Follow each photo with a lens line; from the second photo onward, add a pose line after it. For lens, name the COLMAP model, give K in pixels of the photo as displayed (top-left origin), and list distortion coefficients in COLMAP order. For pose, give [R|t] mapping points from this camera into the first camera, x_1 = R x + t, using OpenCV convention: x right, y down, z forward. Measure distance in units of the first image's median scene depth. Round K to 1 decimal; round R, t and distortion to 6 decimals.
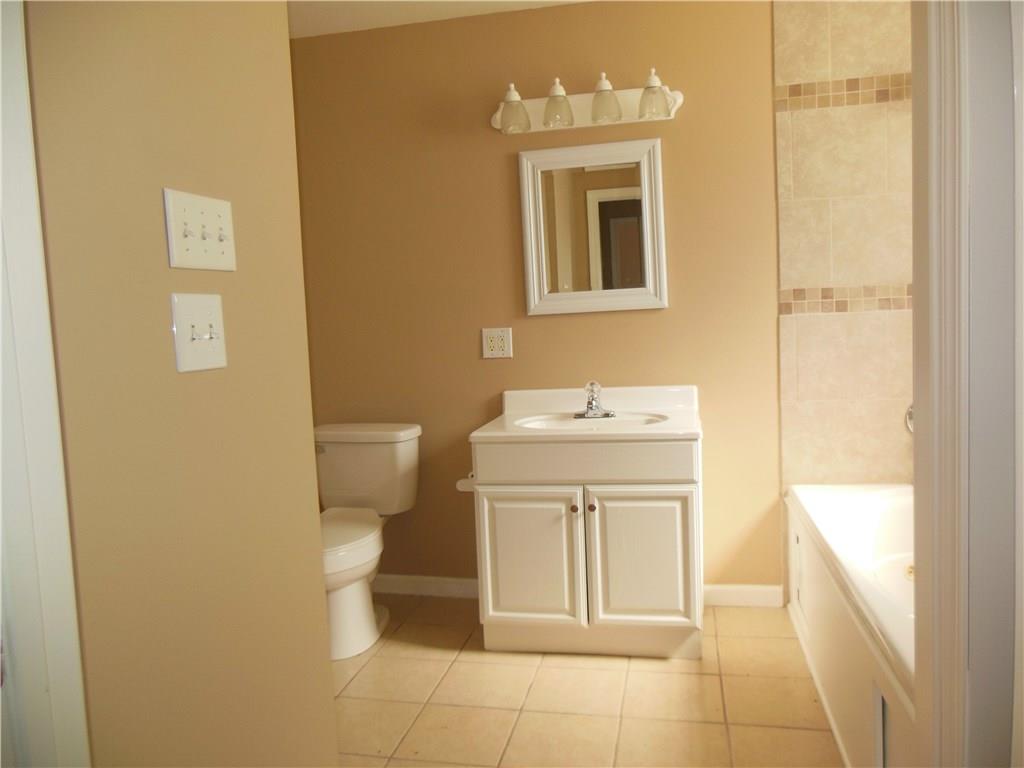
lens RADIAL K [[754.6, 0, 513.9], [0, 754.6, 382.0], [0, 0, 1]] dist [-0.013386, 0.004045]
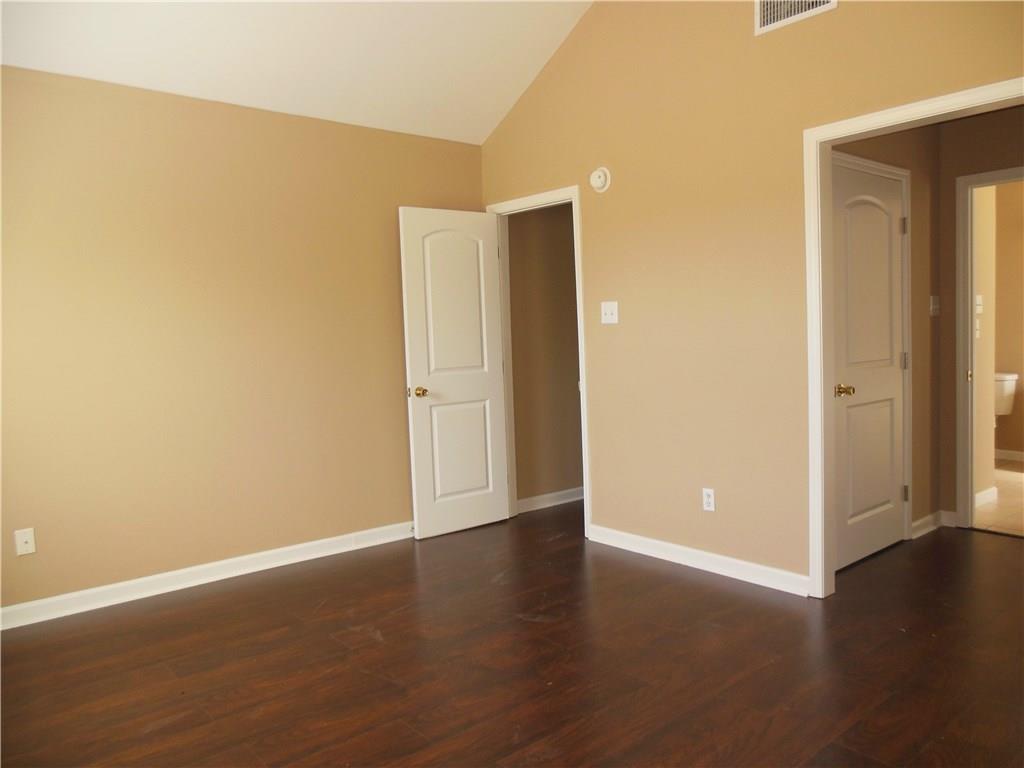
lens RADIAL K [[754.6, 0, 512.2], [0, 754.6, 383.3], [0, 0, 1]] dist [-0.013386, 0.004045]
pose [[0.796624, 0.053451, -0.602107, 0.002246], [-0.048501, 0.998523, 0.024473, 0.051910], [0.602526, 0.009707, 0.798040, -0.706391]]
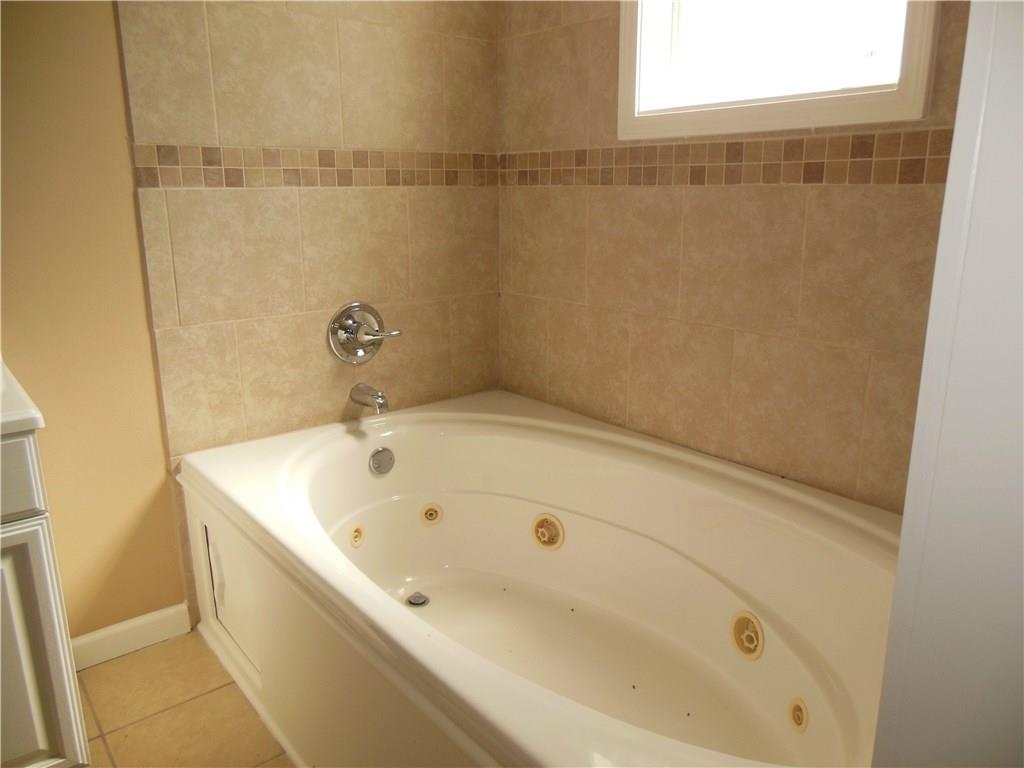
lens RADIAL K [[754.6, 0, 515.3], [0, 754.6, 378.9], [0, 0, 1]] dist [-0.013386, 0.004045]
pose [[0.626451, -0.148849, 0.765116, 0.058558], [0.044809, 0.986851, 0.155298, -0.017919], [-0.778172, -0.063003, 0.624884, 0.380610]]
